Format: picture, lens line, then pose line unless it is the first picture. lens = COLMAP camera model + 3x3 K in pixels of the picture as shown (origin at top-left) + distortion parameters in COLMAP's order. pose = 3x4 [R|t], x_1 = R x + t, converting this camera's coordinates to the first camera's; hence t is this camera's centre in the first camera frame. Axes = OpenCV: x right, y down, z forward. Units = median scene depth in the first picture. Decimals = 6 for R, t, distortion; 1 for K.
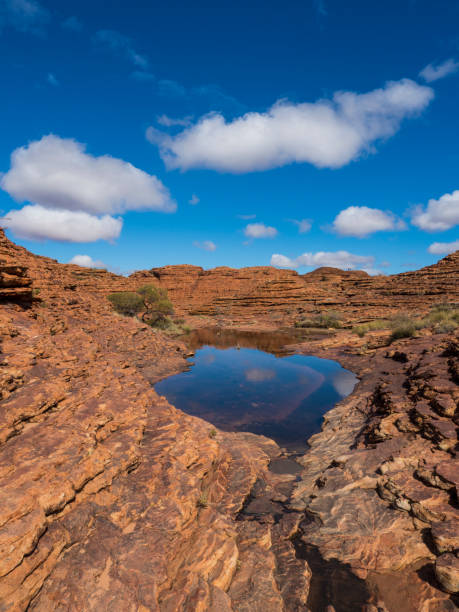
lens RADIAL K [[432.3, 0, 229.5], [0, 432.3, 306.0], [0, 0, 1]] dist [-0.002780, -0.001995]
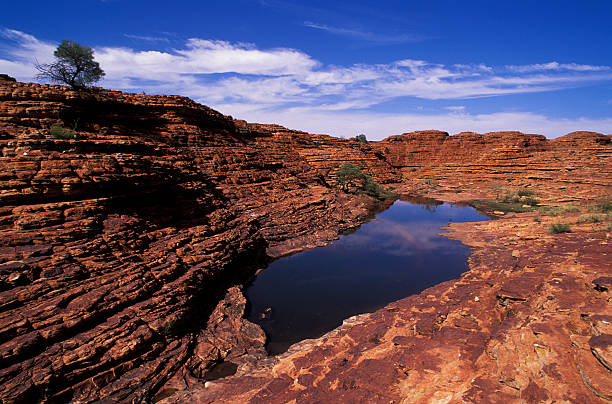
lens RADIAL K [[357.0, 0, 321.8], [0, 357.0, 201.8], [0, 0, 1]] dist [-0.044744, 0.000483]
pose [[0.899630, 0.074446, -0.430260, 0.177116], [-0.024050, 0.992311, 0.121409, -0.050778], [0.435991, -0.098875, 0.894503, 0.064686]]
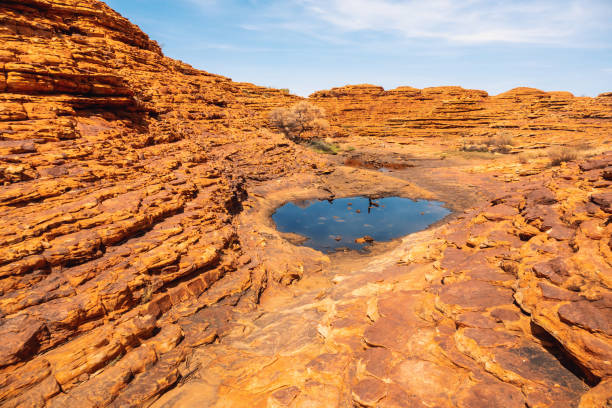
lens RADIAL K [[423.3, 0, 312.8], [0, 423.3, 201.3], [0, 0, 1]] dist [0.005364, 0.000903]
pose [[0.970127, 0.063728, -0.234078, 0.079565], [-0.022944, 0.984657, 0.172985, 0.006072], [0.241510, -0.162447, 0.956705, 0.027161]]
